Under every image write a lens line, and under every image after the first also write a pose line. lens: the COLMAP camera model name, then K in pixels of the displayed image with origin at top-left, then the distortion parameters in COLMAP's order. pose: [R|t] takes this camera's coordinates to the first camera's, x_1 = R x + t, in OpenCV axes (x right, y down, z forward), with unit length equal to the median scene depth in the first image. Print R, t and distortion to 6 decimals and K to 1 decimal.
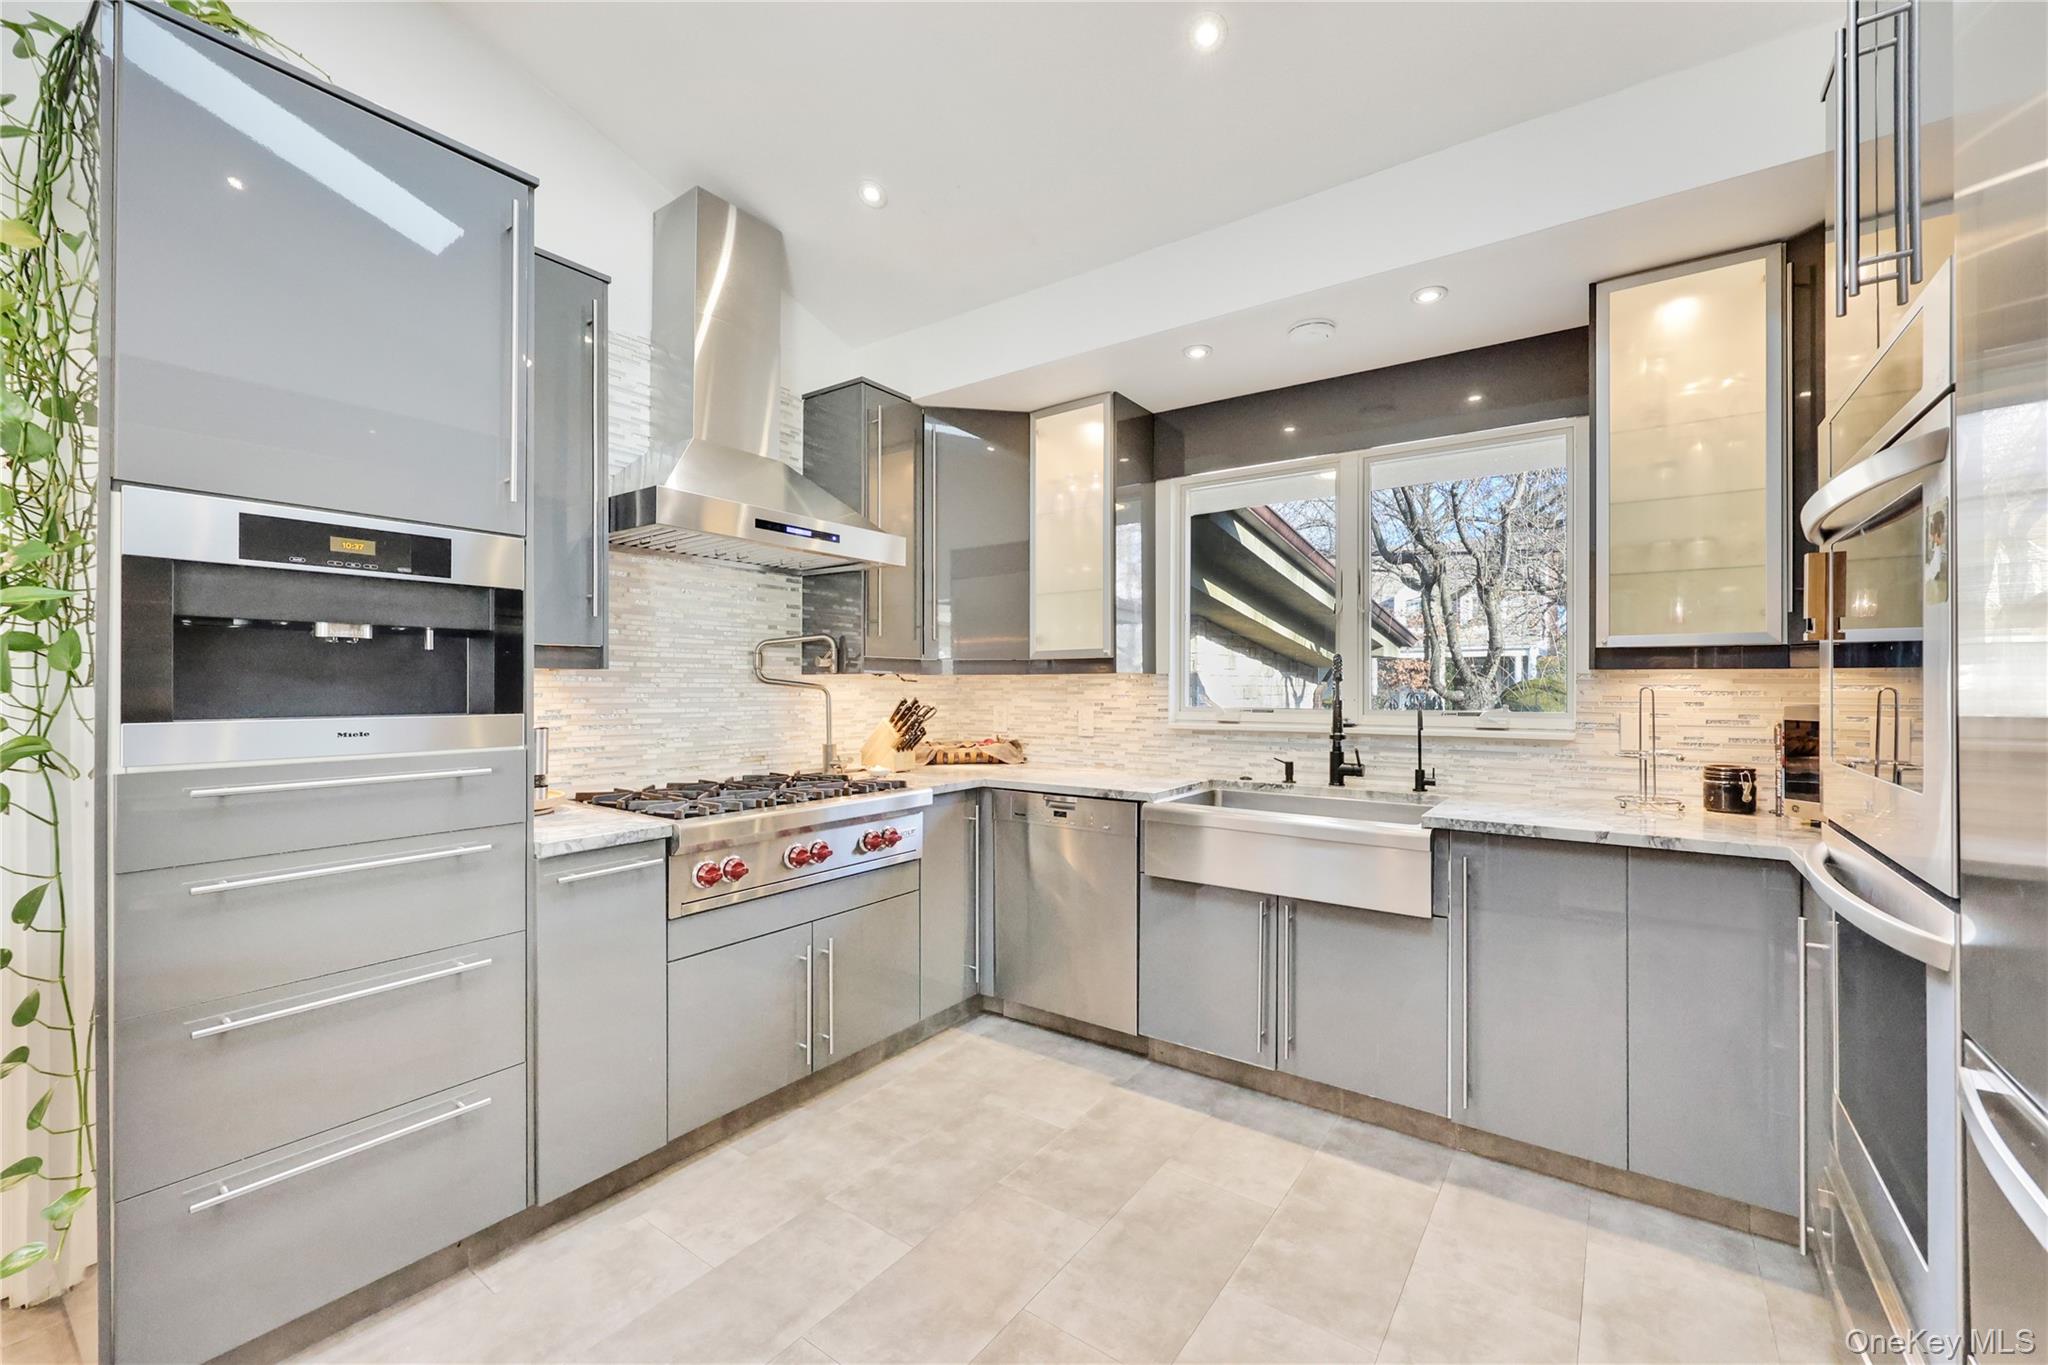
lens RADIAL K [[835.8, 0, 1031.7], [0, 835.8, 708.9], [0, 0, 1]] dist [0.000577, -0.000045]
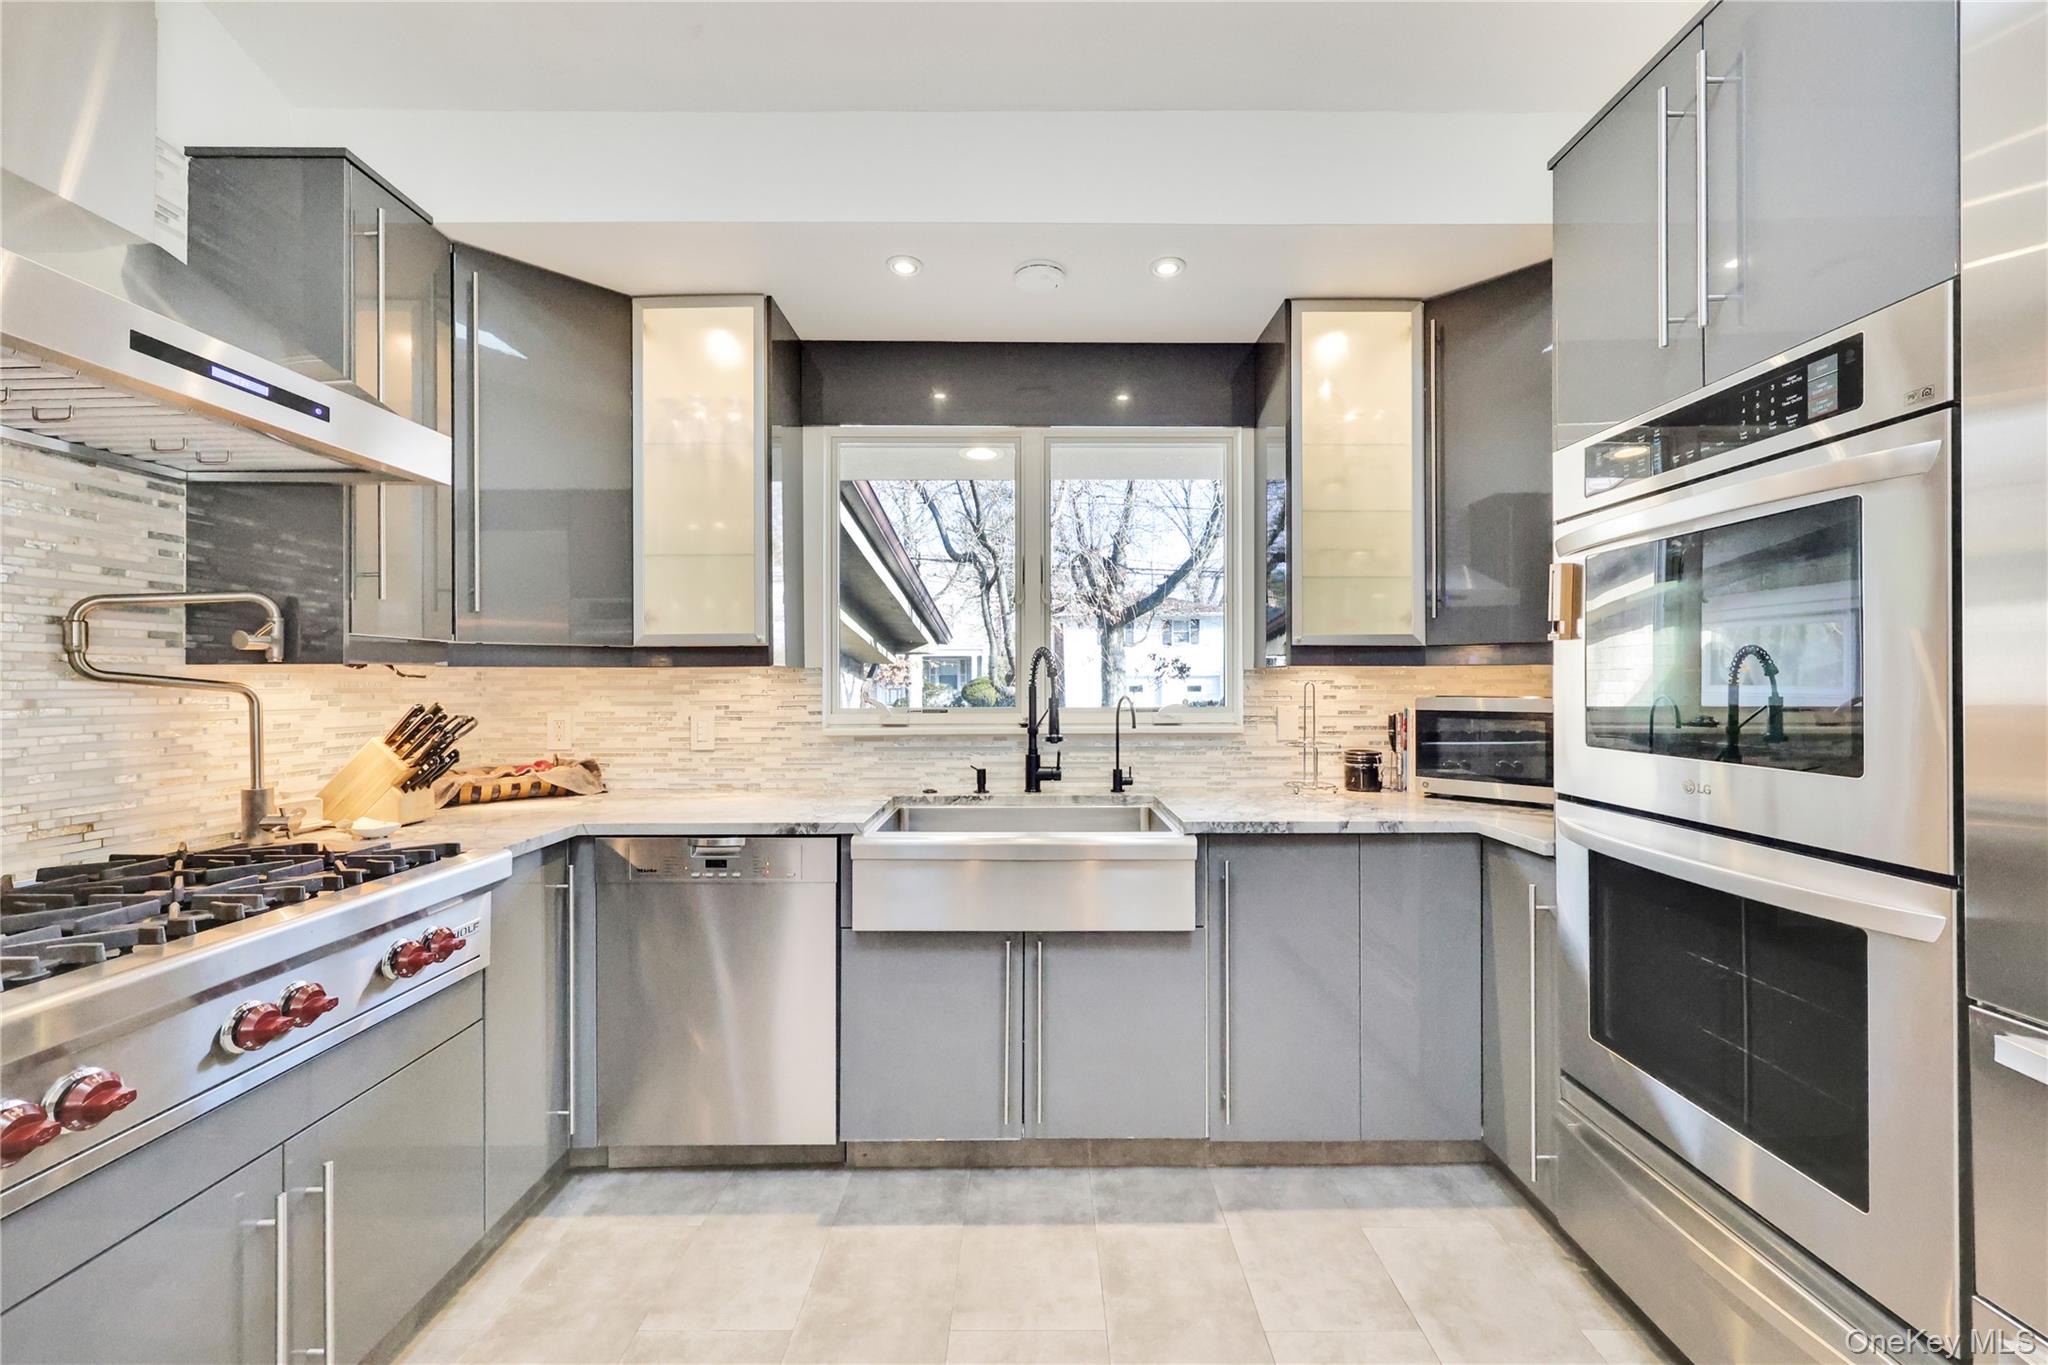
lens RADIAL K [[830.4, 0, 1036.3], [0, 830.4, 693.9], [0, 0, 1]] dist [0.000424, 0.000166]
pose [[0.810612, -0.011321, 0.585474, -0.153124], [0.019503, 0.999780, -0.007669, -0.007485], [-0.585258, 0.017635, 0.810655, 0.258100]]
